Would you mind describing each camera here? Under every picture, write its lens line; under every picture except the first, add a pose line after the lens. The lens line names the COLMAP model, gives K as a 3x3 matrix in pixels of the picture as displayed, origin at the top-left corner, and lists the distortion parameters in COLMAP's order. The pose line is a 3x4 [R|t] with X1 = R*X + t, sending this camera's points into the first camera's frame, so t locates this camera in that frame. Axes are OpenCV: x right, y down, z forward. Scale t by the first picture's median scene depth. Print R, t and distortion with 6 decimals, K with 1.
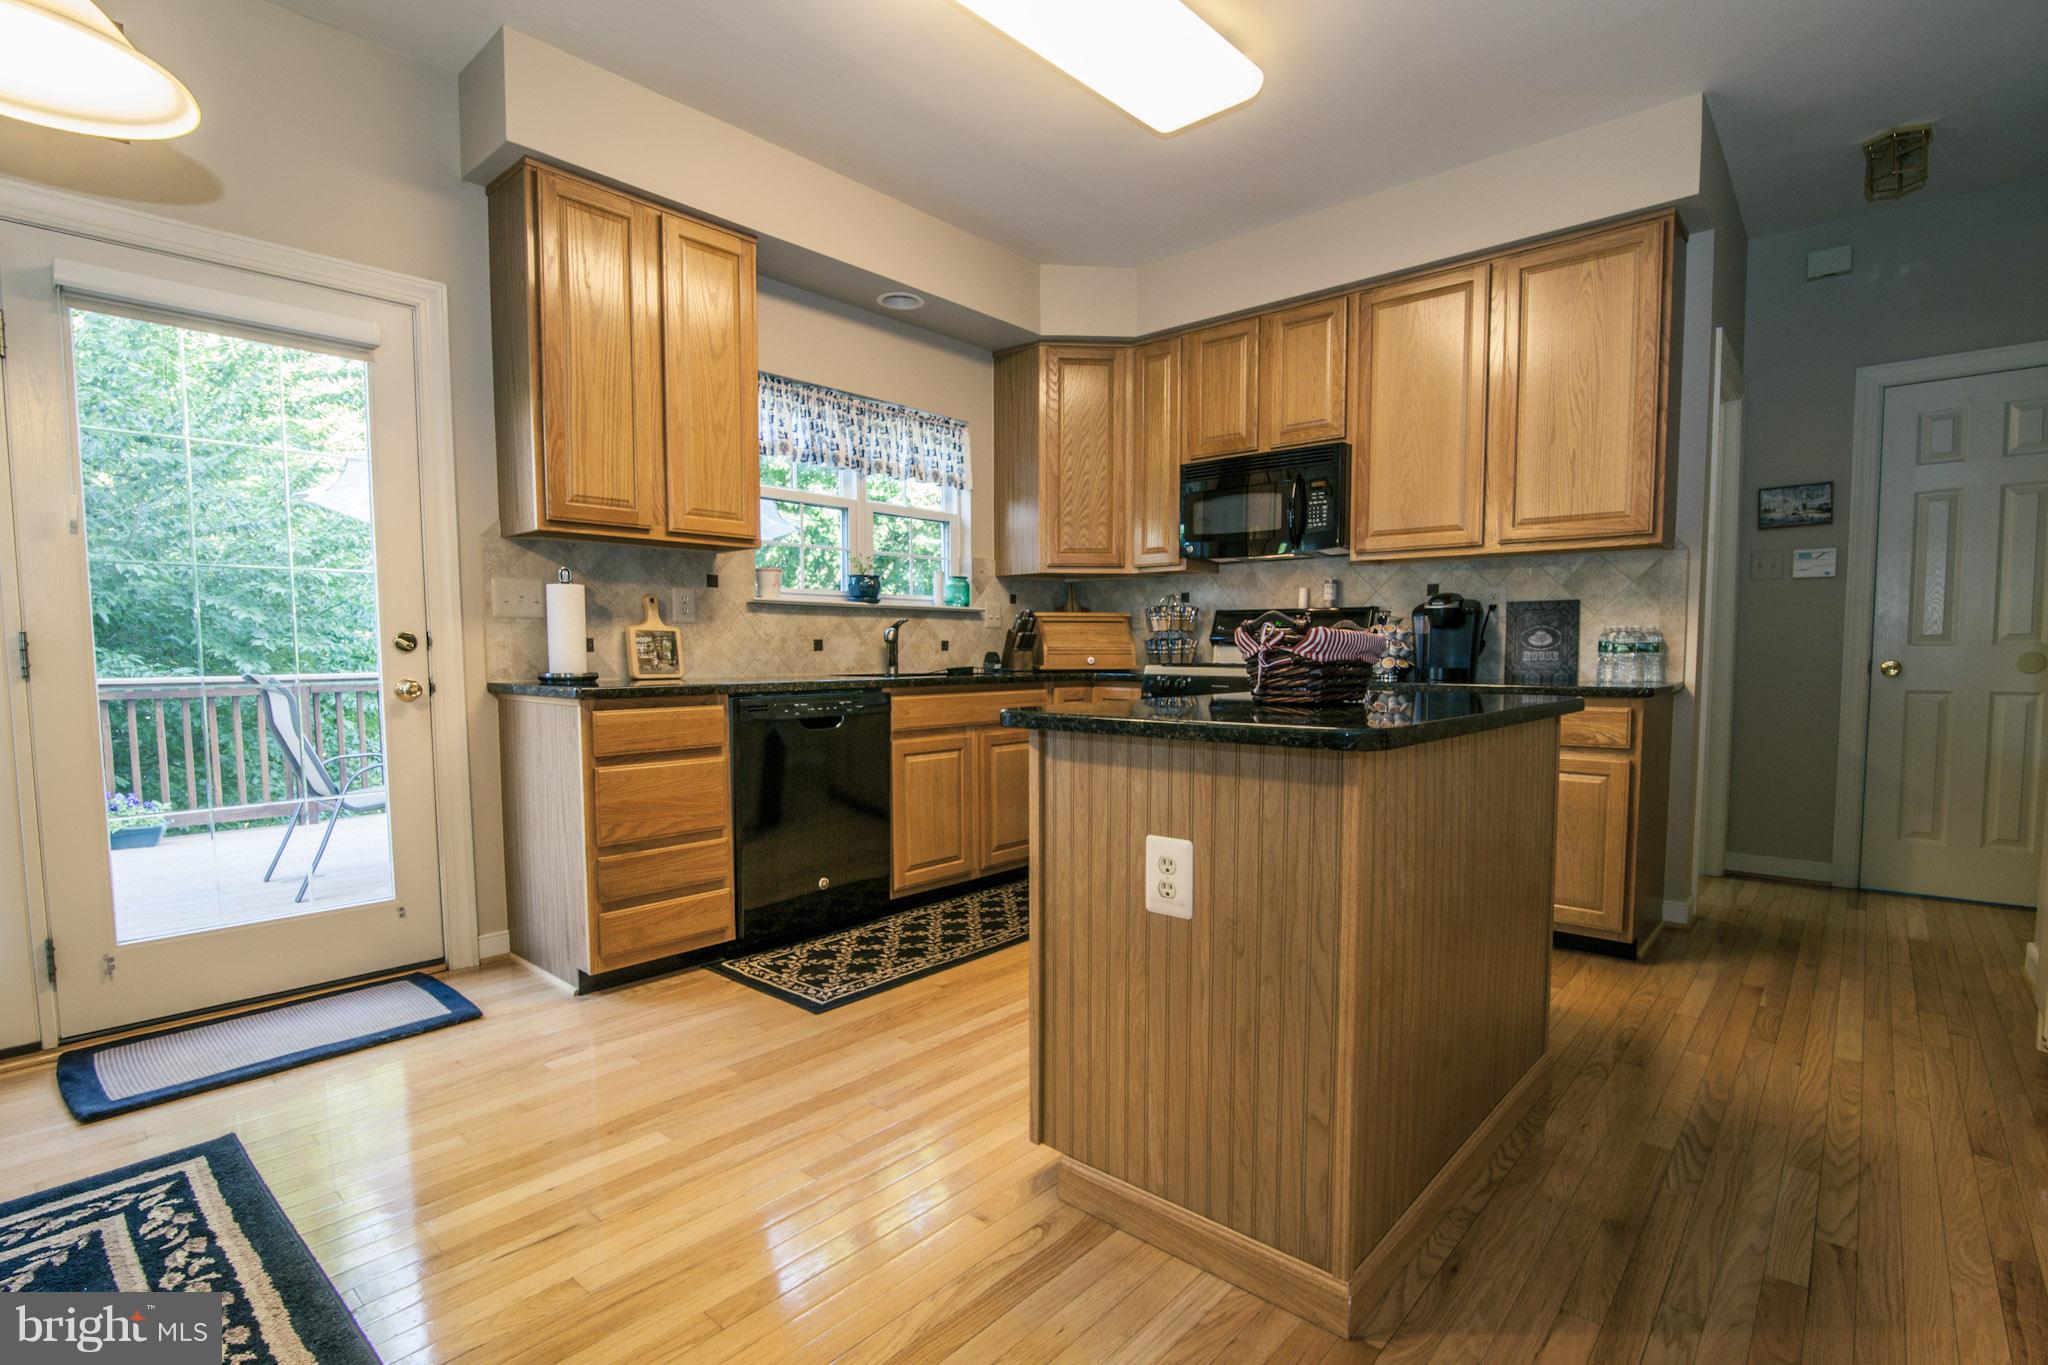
lens RADIAL K [[965.0, 0, 1028.7], [0, 965.0, 717.4], [0, 0, 1]] dist [-0.019417, 0.000417]
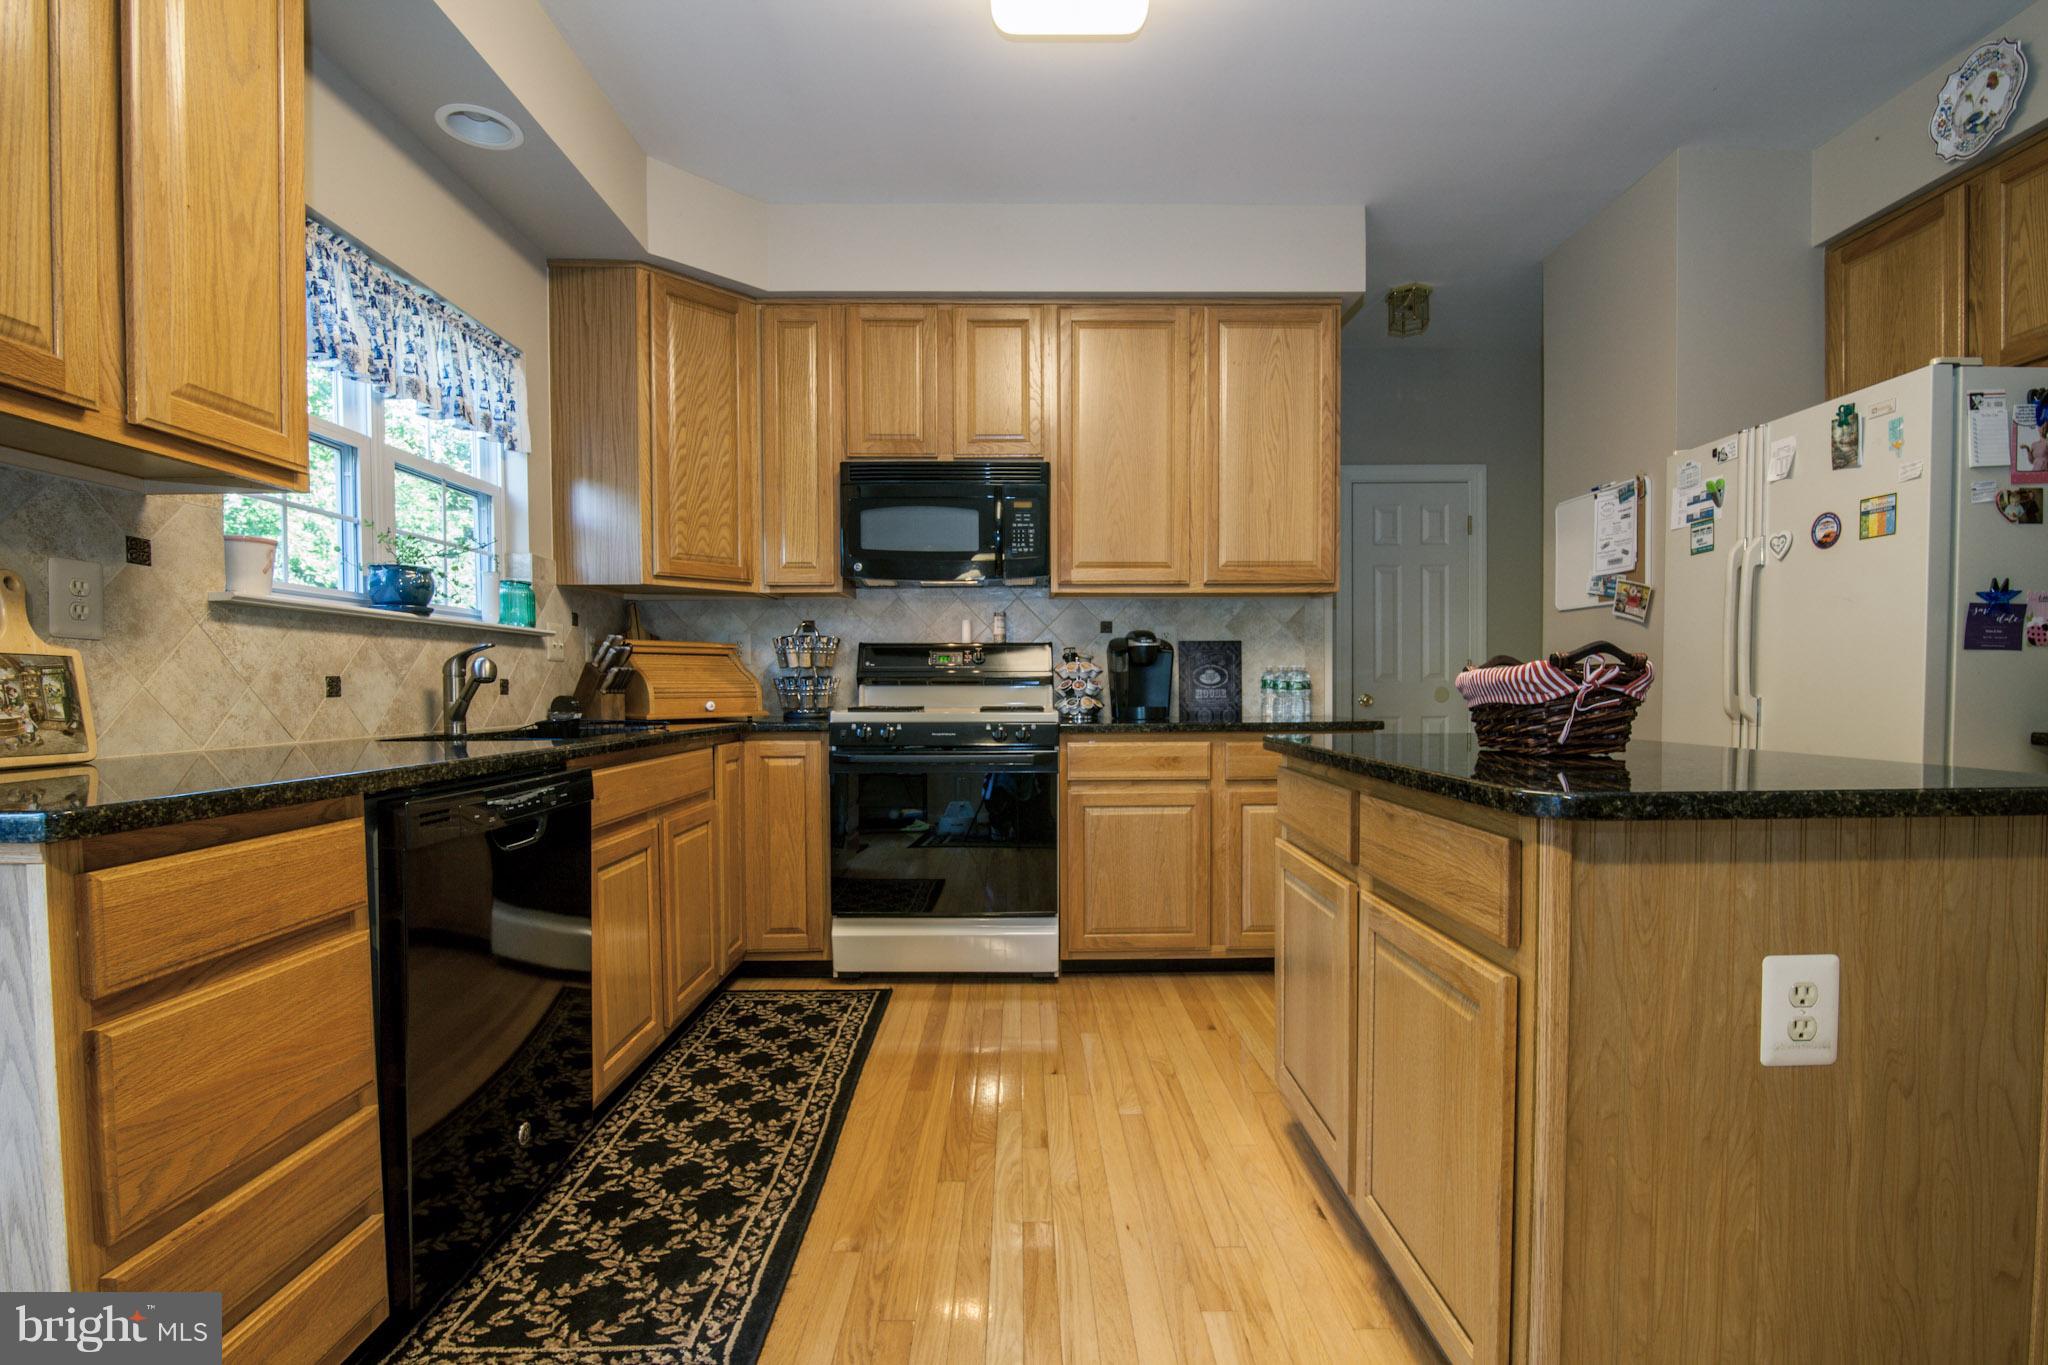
lens RADIAL K [[949.5, 0, 1031.9], [0, 949.5, 721.2], [0, 0, 1]] dist [-0.018788, 0.000912]
pose [[0.739021, -0.028717, 0.673070, -0.310886], [0.052867, 0.998482, -0.015447, -0.028246], [-0.671605, 0.046999, 0.739417, 0.367957]]
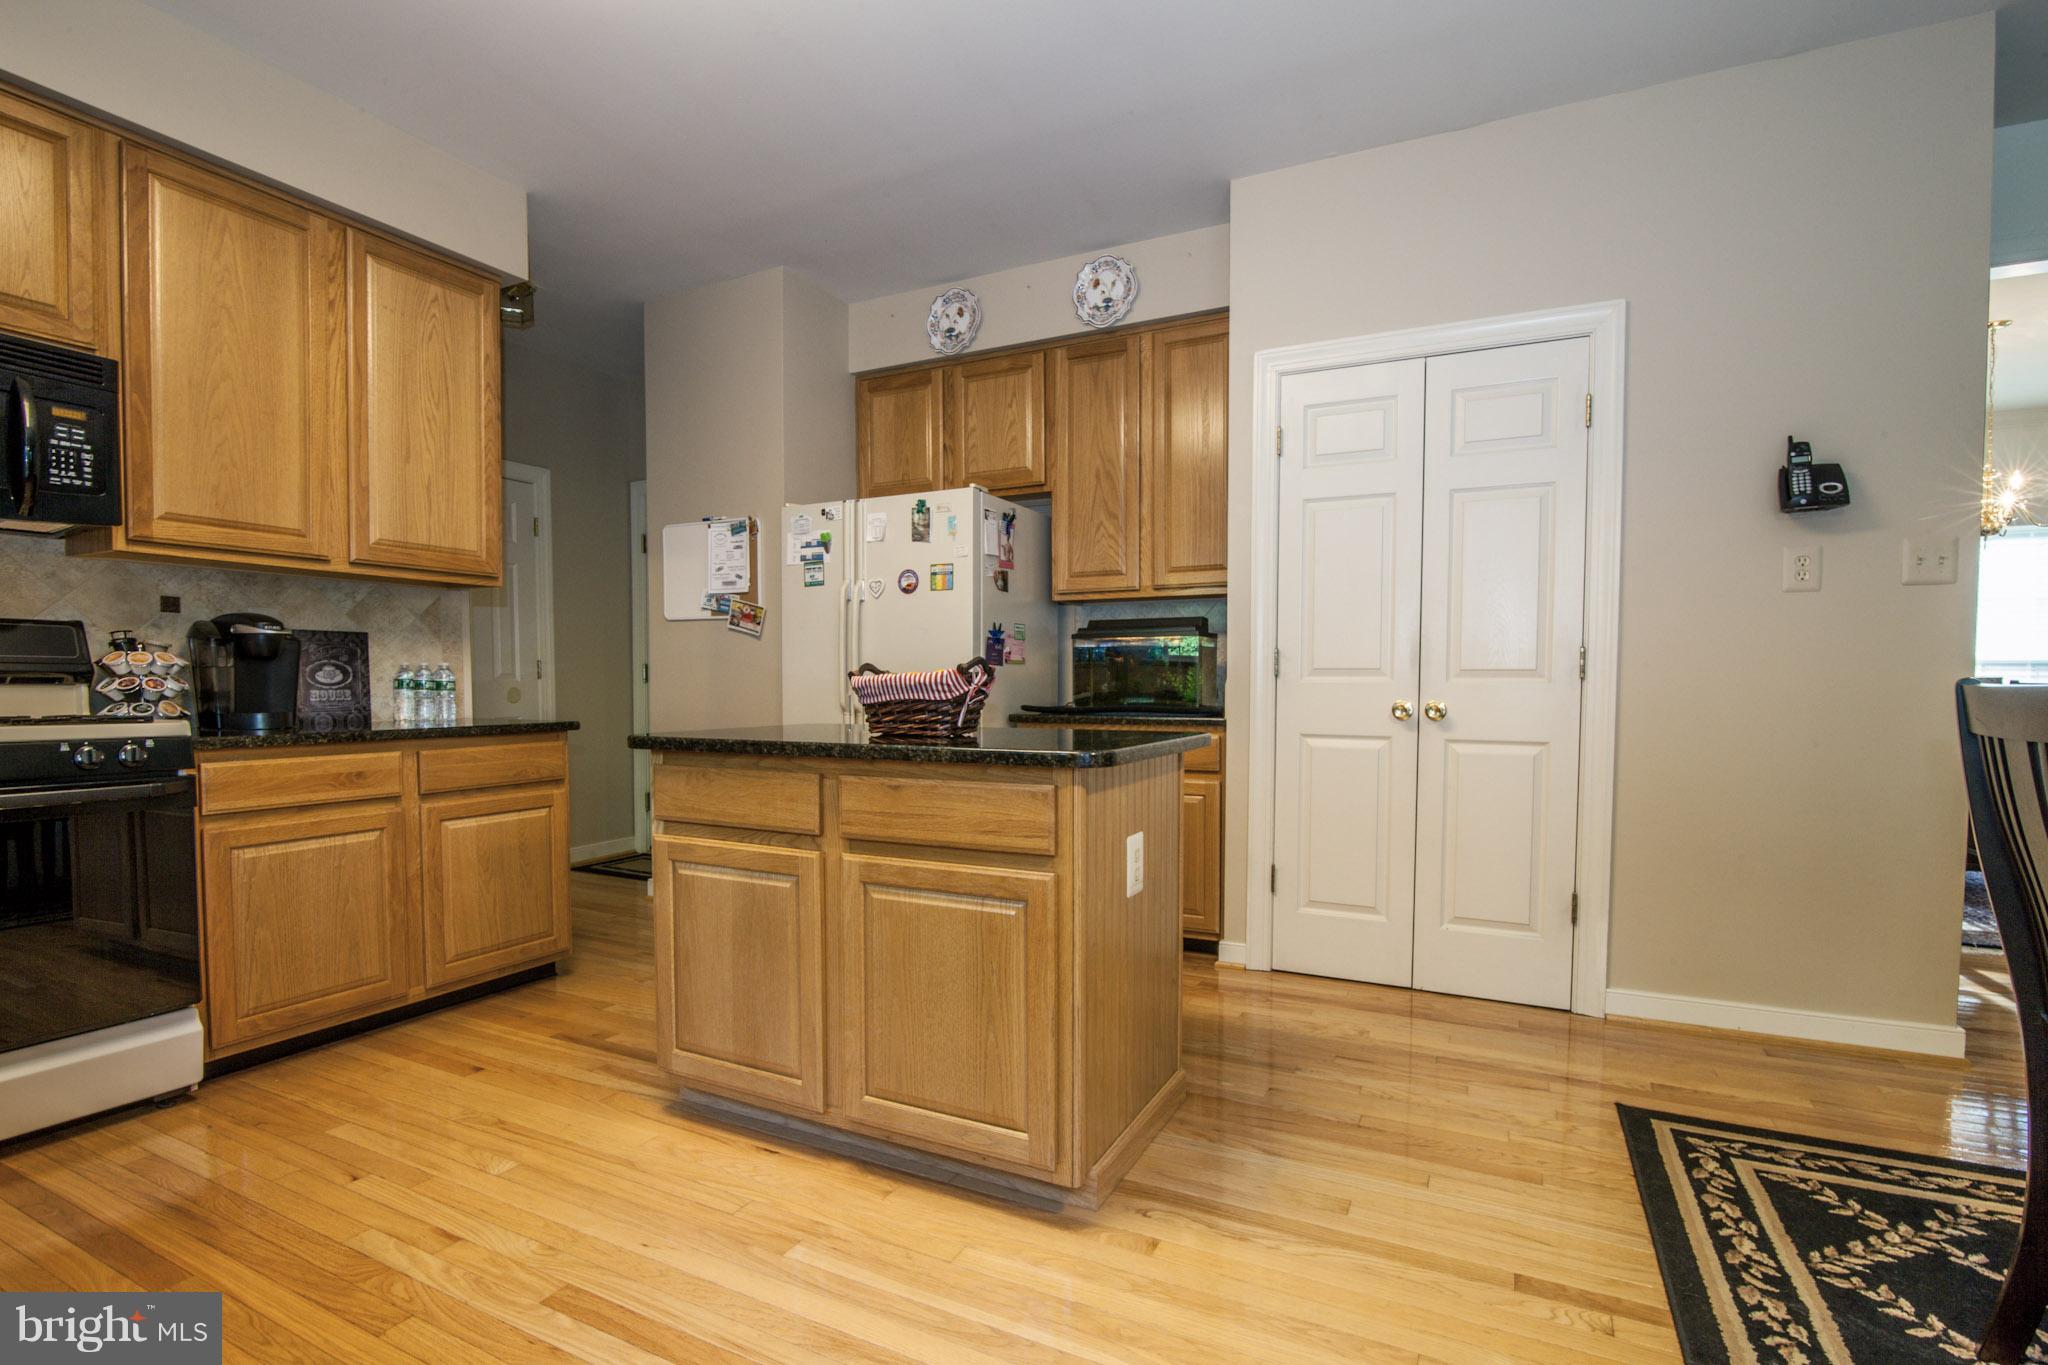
lens RADIAL K [[965.0, 0, 1028.7], [0, 965.0, 717.4], [0, 0, 1]] dist [-0.019417, 0.000417]
pose [[-0.257742, -0.033125, 0.965646, -0.454037], [0.067757, 0.996332, 0.052262, -0.046577], [-0.963835, 0.078900, -0.254553, 0.620549]]
